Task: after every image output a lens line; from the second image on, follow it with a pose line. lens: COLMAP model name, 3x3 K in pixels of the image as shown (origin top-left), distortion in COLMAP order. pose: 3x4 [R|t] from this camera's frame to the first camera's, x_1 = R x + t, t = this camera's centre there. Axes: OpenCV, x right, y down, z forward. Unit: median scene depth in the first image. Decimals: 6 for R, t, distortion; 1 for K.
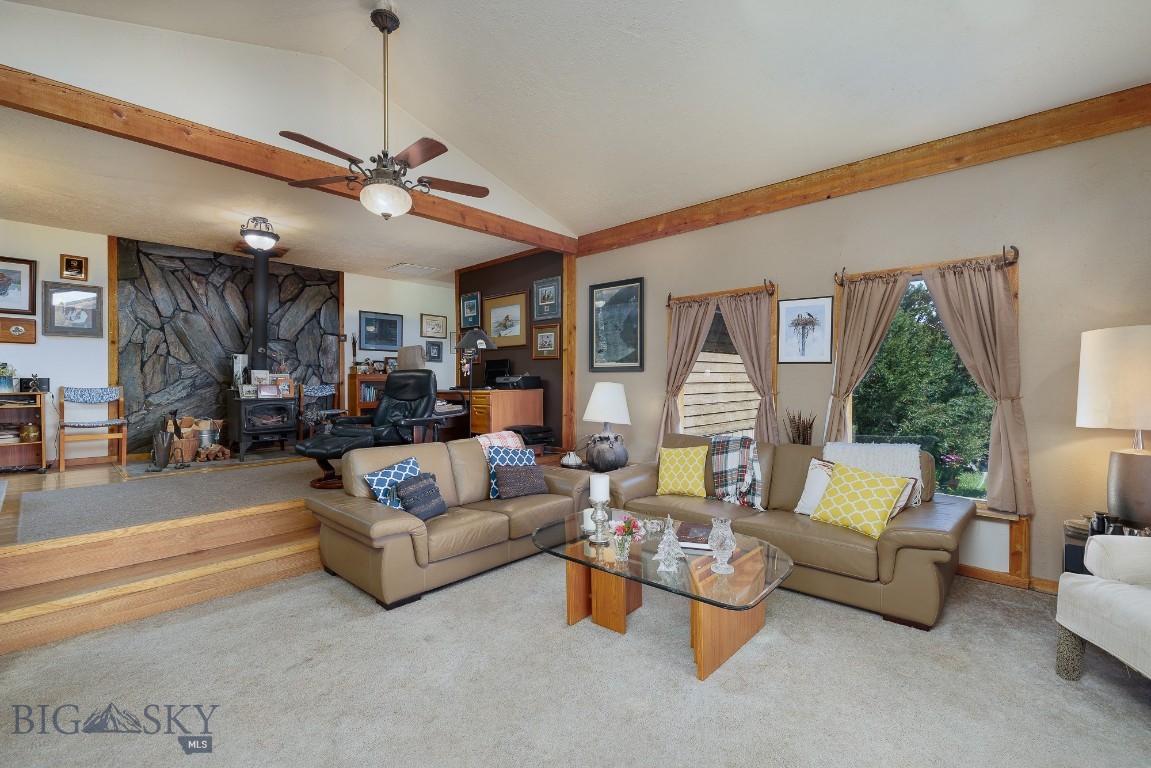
lens RADIAL K [[496.7, 0, 576.2], [0, 496.7, 380.5], [0, 0, 1]] dist [-0.000716, 0.000305]
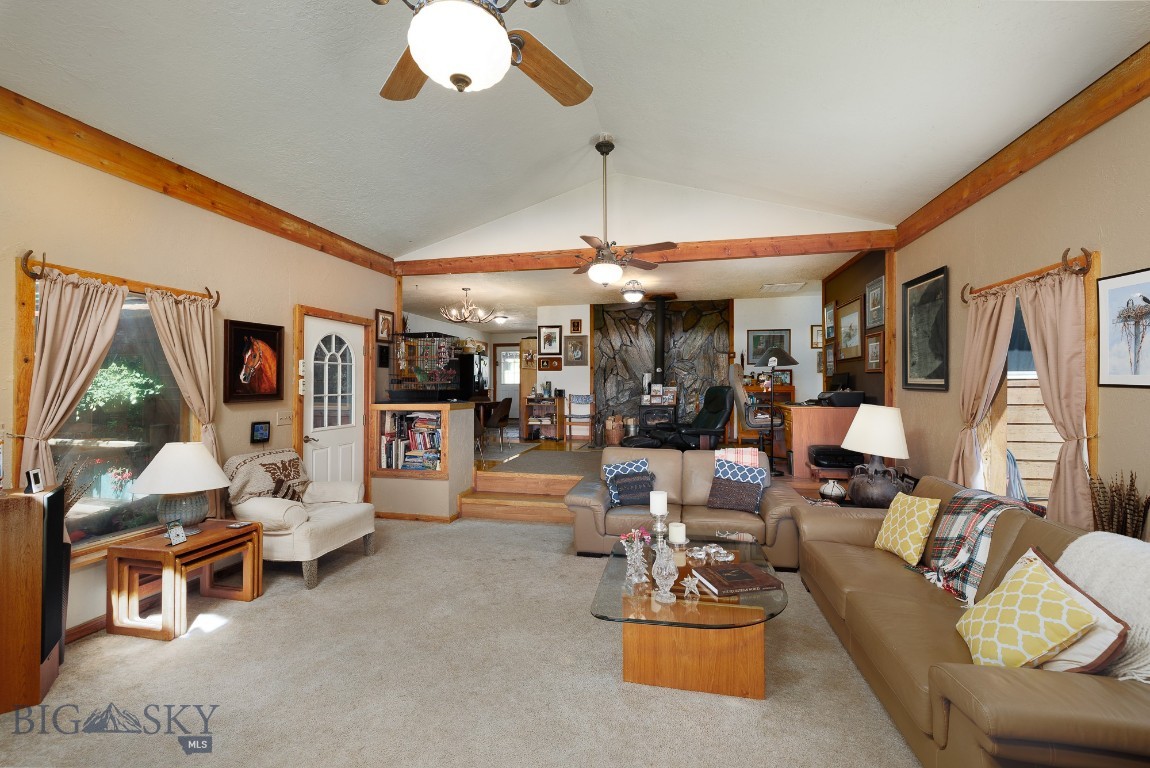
lens RADIAL K [[480.5, 0, 575.0], [0, 480.5, 384.0], [0, 0, 1]] dist [-0.001058, 0.000029]
pose [[0.506451, 0.003492, -0.862262, 0.414395], [0.000963, 0.999989, 0.004615, -0.028924], [0.862268, -0.003168, 0.506442, 0.127231]]
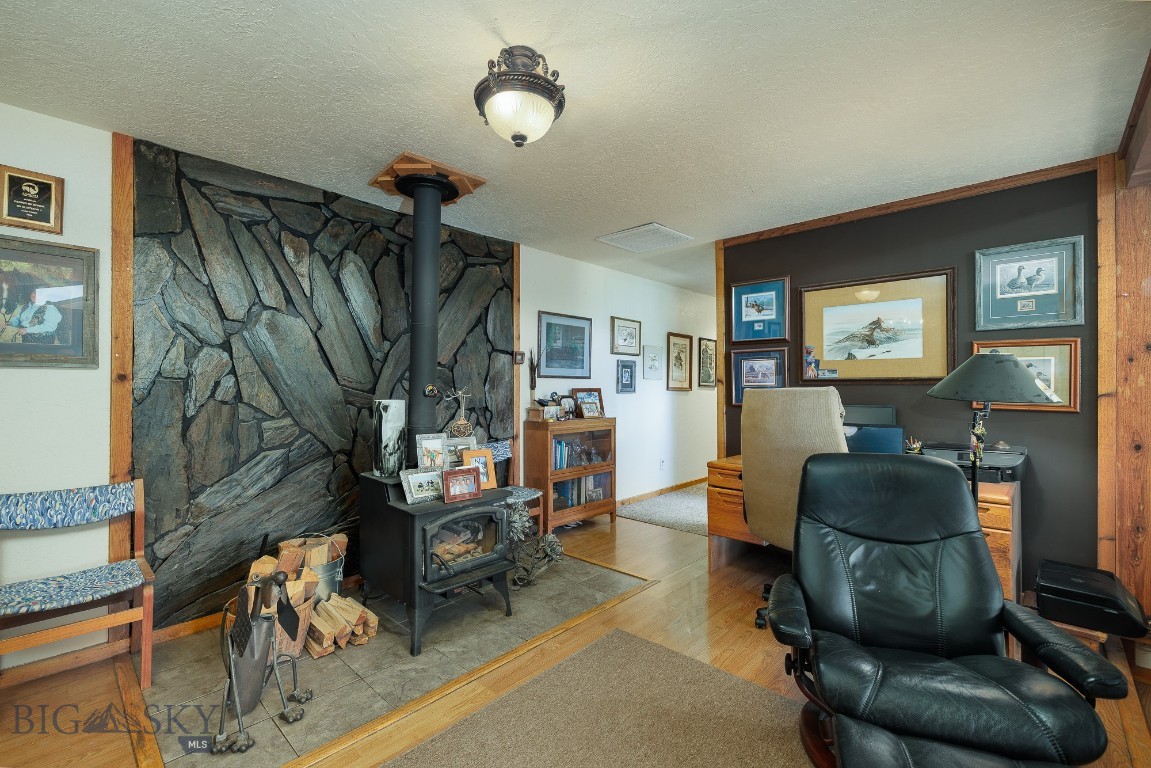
lens RADIAL K [[496.7, 0, 576.2], [0, 496.7, 380.5], [0, 0, 1]] dist [-0.000716, 0.000305]
pose [[0.999994, 0.003256, 0.000909, -0.514661], [-0.003247, 0.999945, -0.009987, -0.068896], [-0.000942, 0.009984, 0.999950, 0.543238]]
